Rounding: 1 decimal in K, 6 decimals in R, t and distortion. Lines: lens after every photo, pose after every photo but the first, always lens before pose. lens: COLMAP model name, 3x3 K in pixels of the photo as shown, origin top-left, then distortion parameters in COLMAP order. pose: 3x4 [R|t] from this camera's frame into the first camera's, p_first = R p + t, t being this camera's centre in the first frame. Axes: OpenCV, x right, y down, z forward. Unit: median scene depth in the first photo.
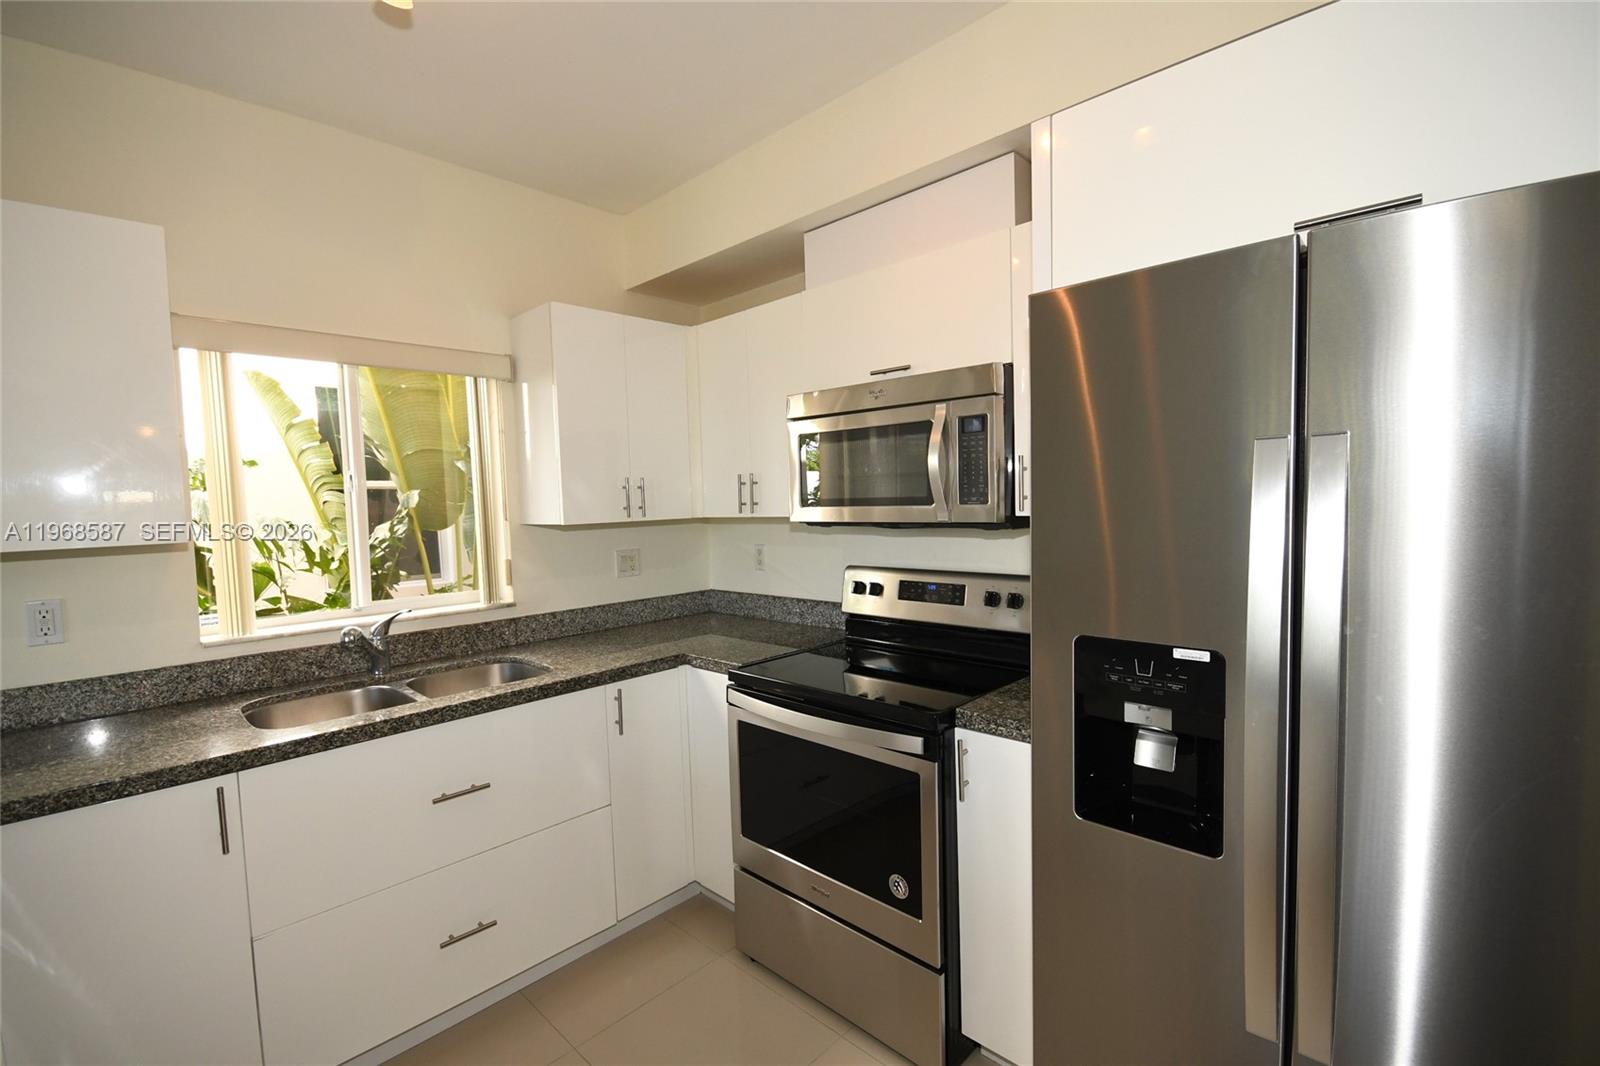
lens RADIAL K [[704.3, 0, 786.0], [0, 704.3, 533.6], [0, 0, 1]] dist [-0.002841, -0.004003]
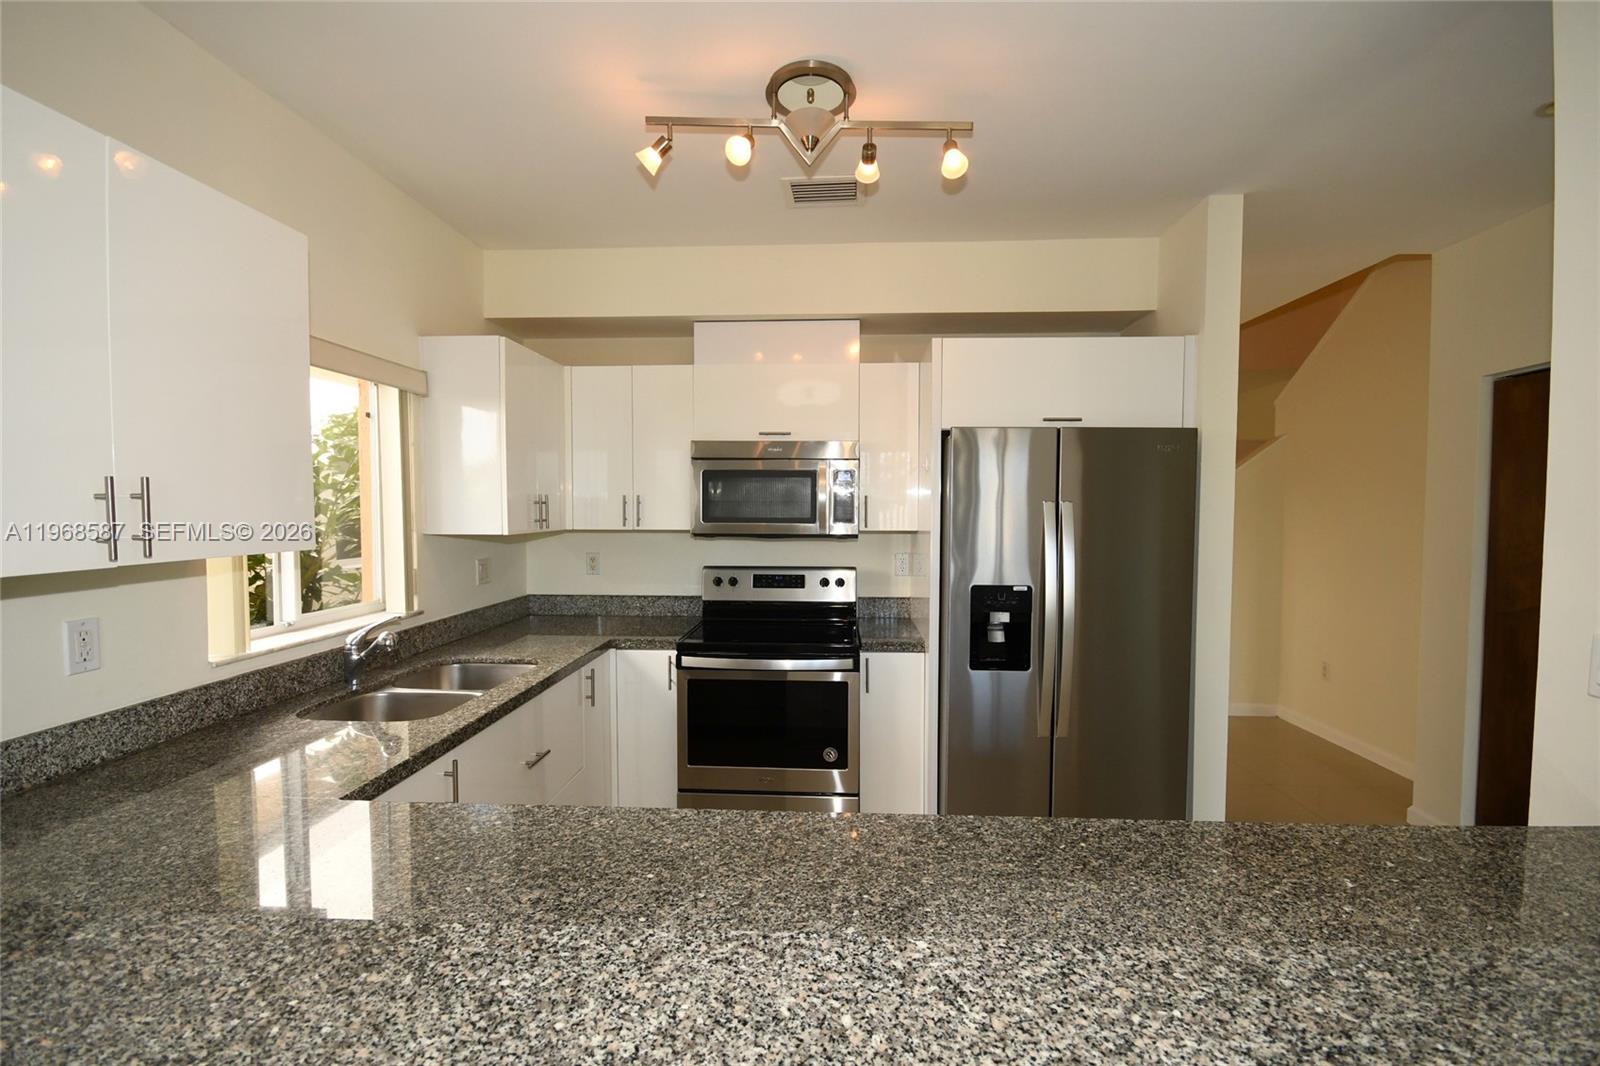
lens RADIAL K [[704.3, 0, 803.0], [0, 704.3, 541.1], [0, 0, 1]] dist [-0.002841, -0.004003]
pose [[0.740564, 0.003694, 0.671975, -0.799669], [0.005192, 0.999924, -0.011218, 0.016074], [-0.671965, 0.011796, 0.740489, -0.147321]]
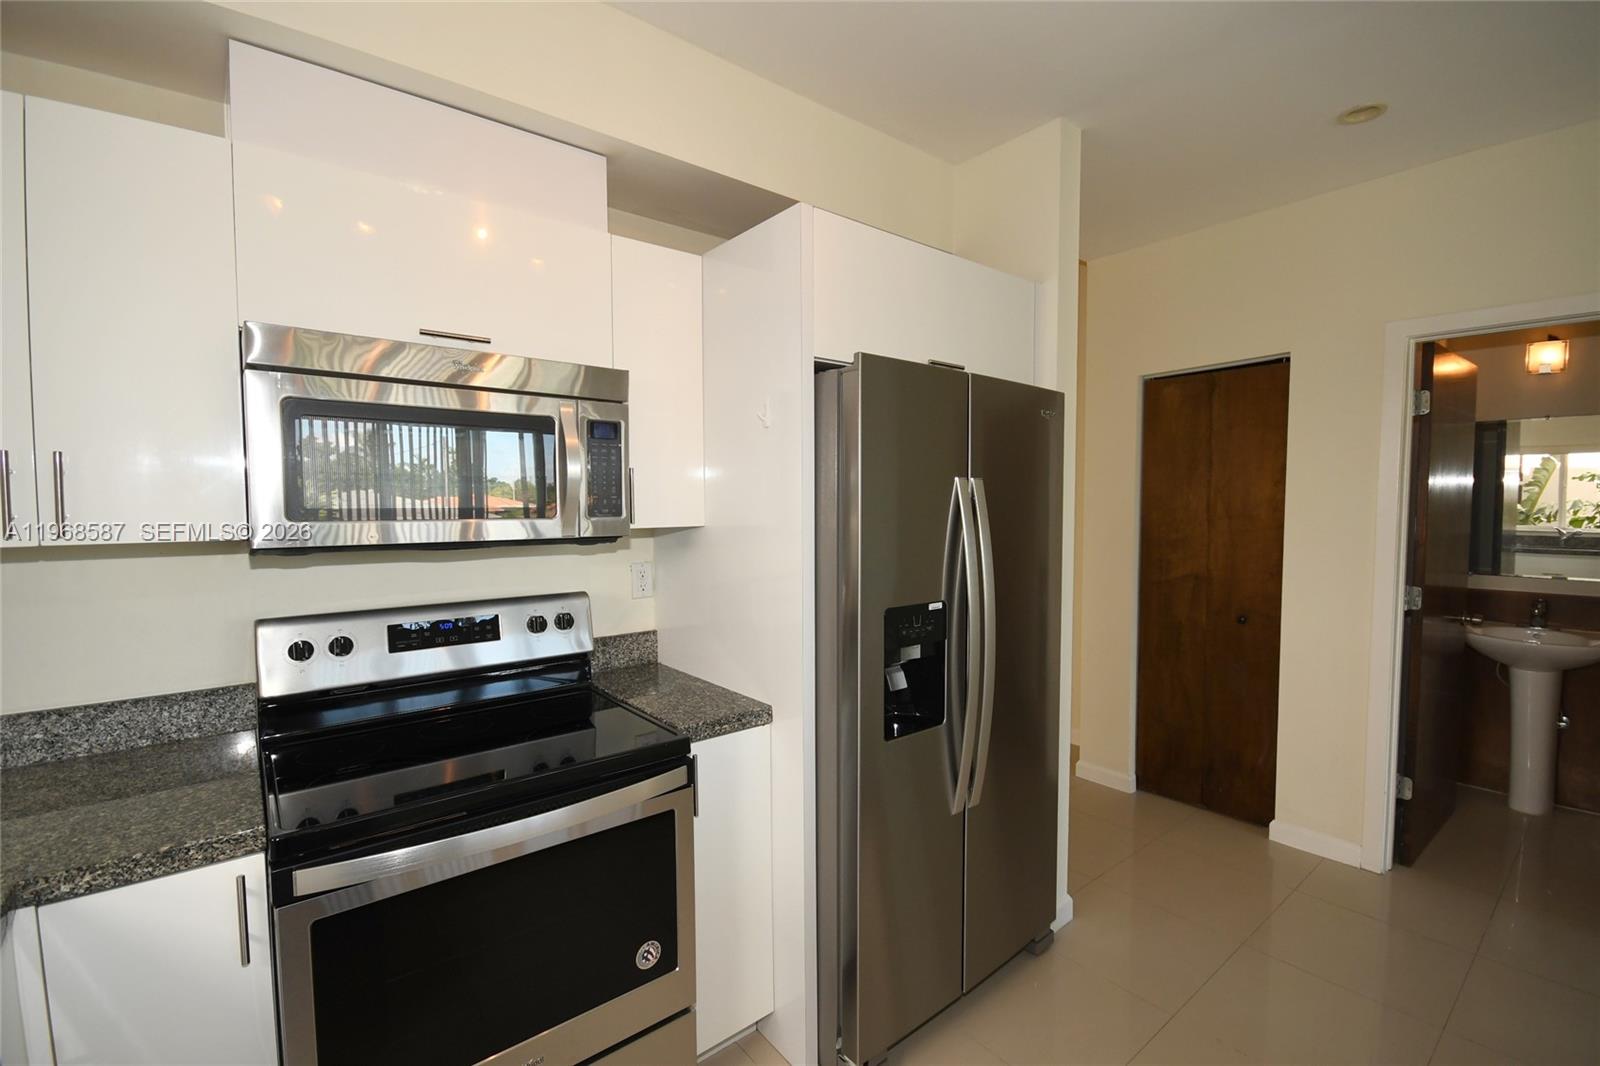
lens RADIAL K [[704.3, 0, 809.2], [0, 704.3, 533.7], [0, 0, 1]] dist [-0.002841, -0.004003]
pose [[0.102007, -0.016041, 0.994654, -0.541194], [0.048173, 0.998777, 0.011167, -0.014436], [-0.993617, 0.046777, 0.102655, 0.552682]]
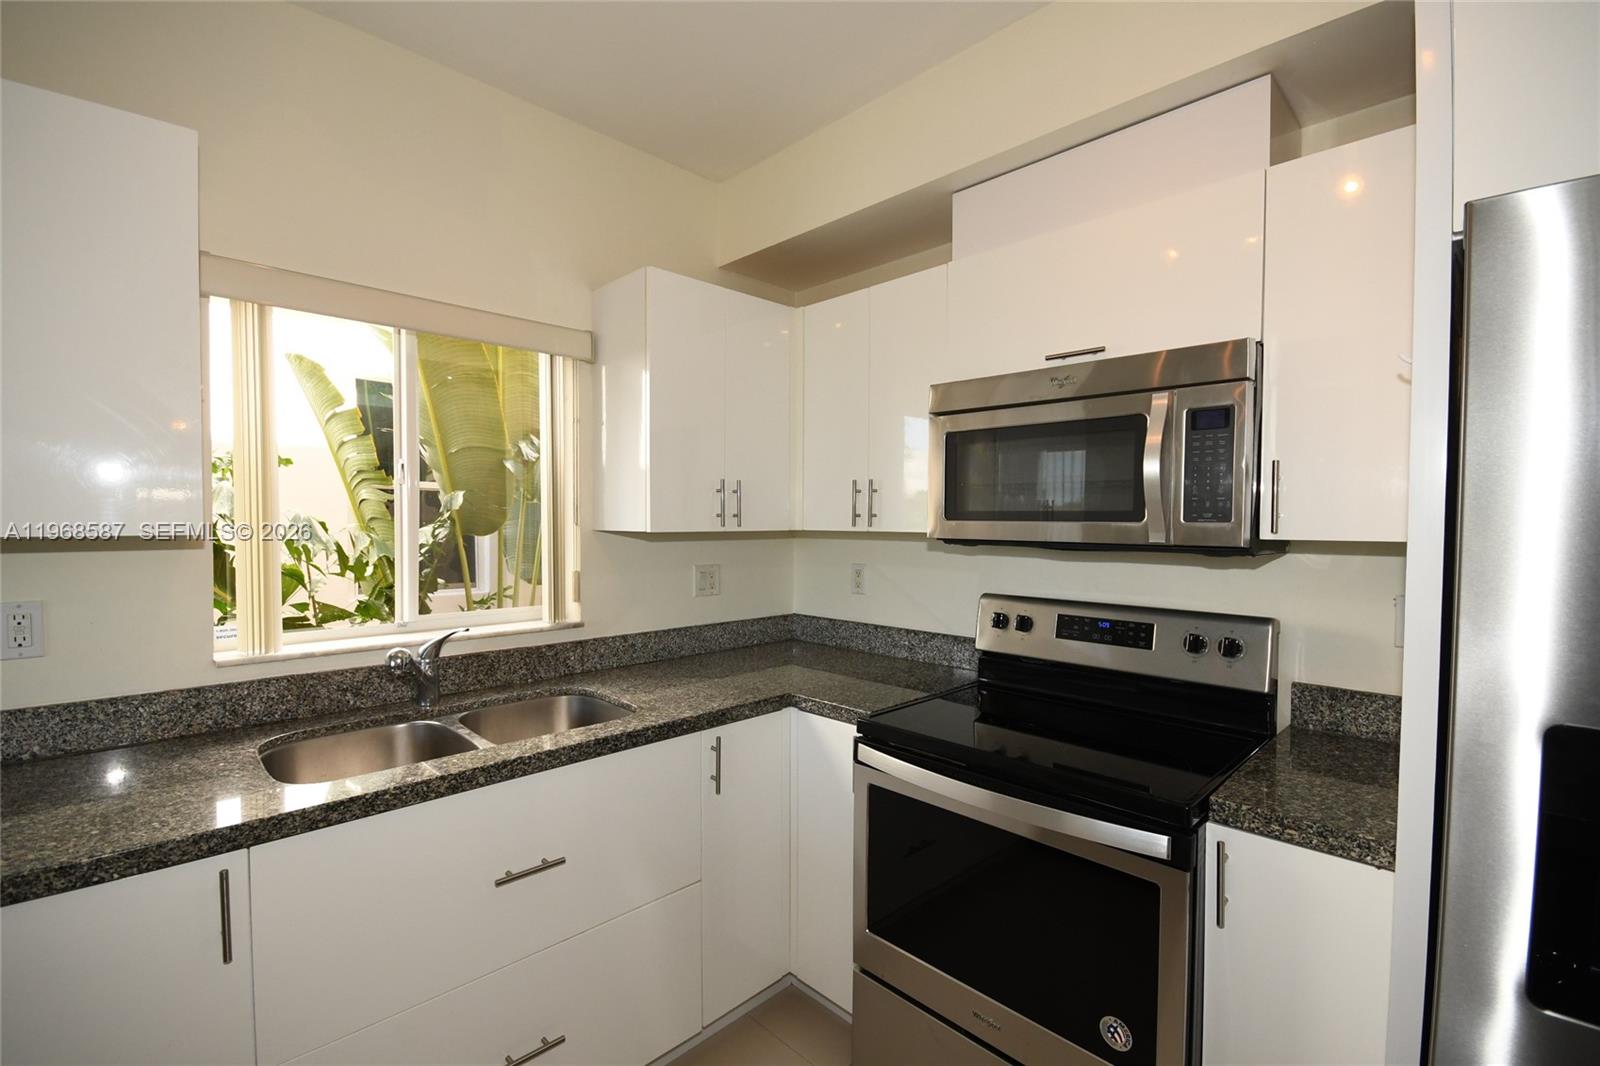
lens RADIAL K [[704.3, 0, 784.3], [0, 704.3, 531.9], [0, 0, 1]] dist [-0.002841, -0.004003]
pose [[0.999012, 0.035089, -0.027269, -0.149809], [-0.035914, 0.998893, -0.030377, 0.007673], [0.026173, 0.031327, 0.999166, 0.190142]]
